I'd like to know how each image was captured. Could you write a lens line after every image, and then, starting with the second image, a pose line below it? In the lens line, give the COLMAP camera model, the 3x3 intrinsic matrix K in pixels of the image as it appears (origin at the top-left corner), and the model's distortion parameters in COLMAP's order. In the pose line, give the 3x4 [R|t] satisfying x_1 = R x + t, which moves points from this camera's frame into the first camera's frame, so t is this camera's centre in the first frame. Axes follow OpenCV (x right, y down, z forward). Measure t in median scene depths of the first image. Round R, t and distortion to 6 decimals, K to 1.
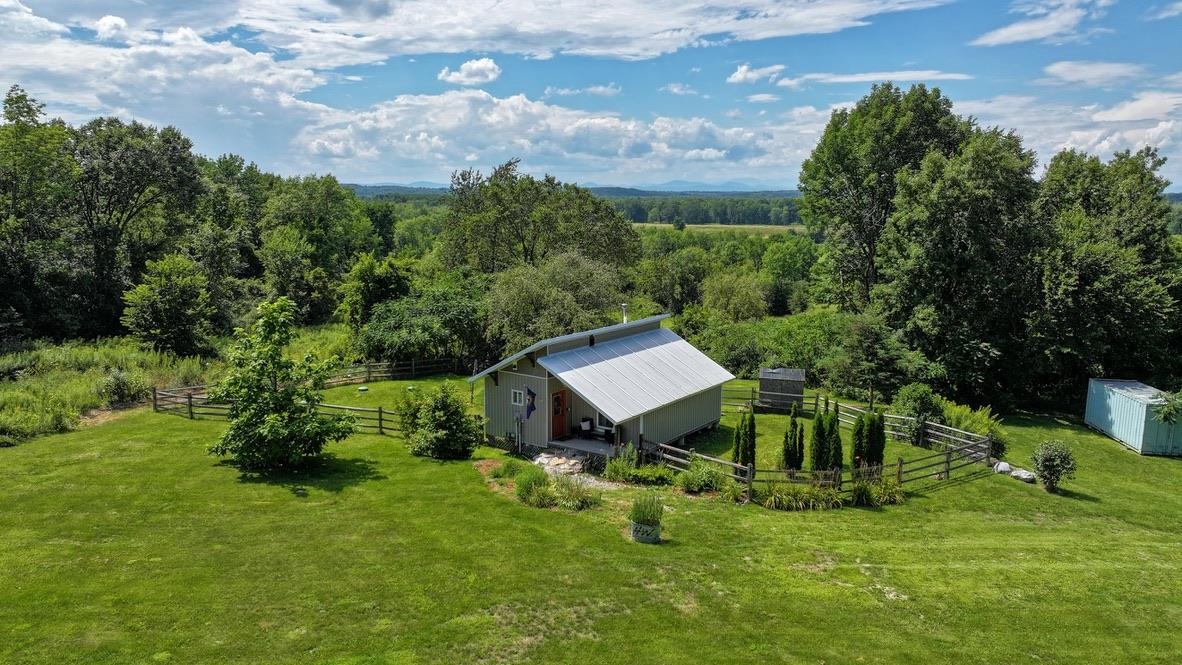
lens RADIAL K [[828.9, 0, 591.0], [0, 828.9, 332.5], [0, 0, 1]] dist [-0.000895, 0.005731]
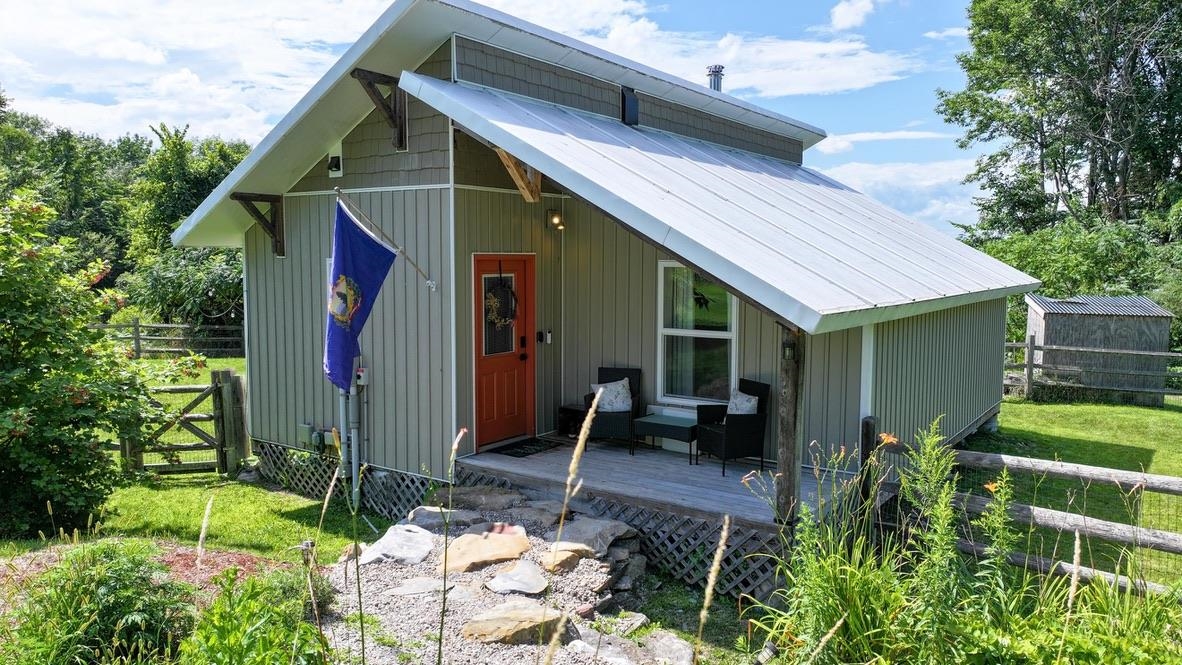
lens RADIAL K [[828.9, 0, 591.0], [0, 828.9, 332.5], [0, 0, 1]] dist [-0.000895, 0.005731]
pose [[0.999948, -0.002193, 0.009973, -0.015638], [0.002867, 0.997676, -0.068080, 0.110794], [-0.009800, 0.068105, 0.997630, 0.751638]]
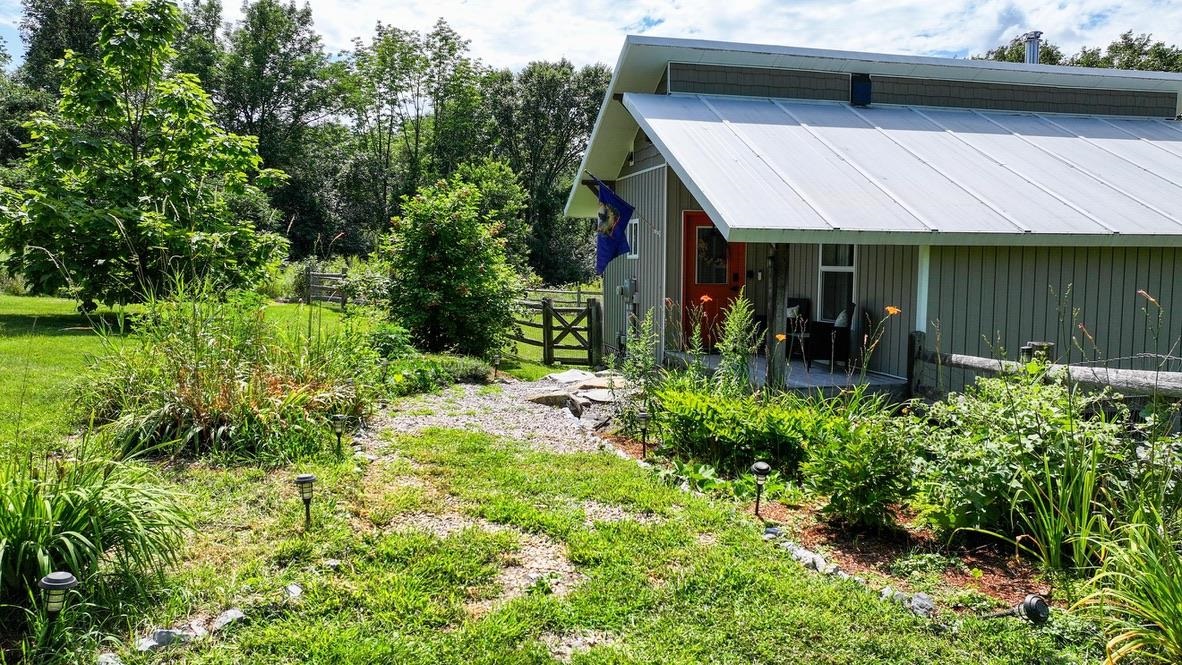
lens RADIAL K [[828.9, 0, 591.0], [0, 828.9, 332.5], [0, 0, 1]] dist [-0.000895, 0.005731]
pose [[0.750361, 0.055851, -0.658664, 0.148705], [-0.106876, 0.993565, -0.037507, 0.138355], [0.652331, 0.098539, 0.751502, 0.710761]]
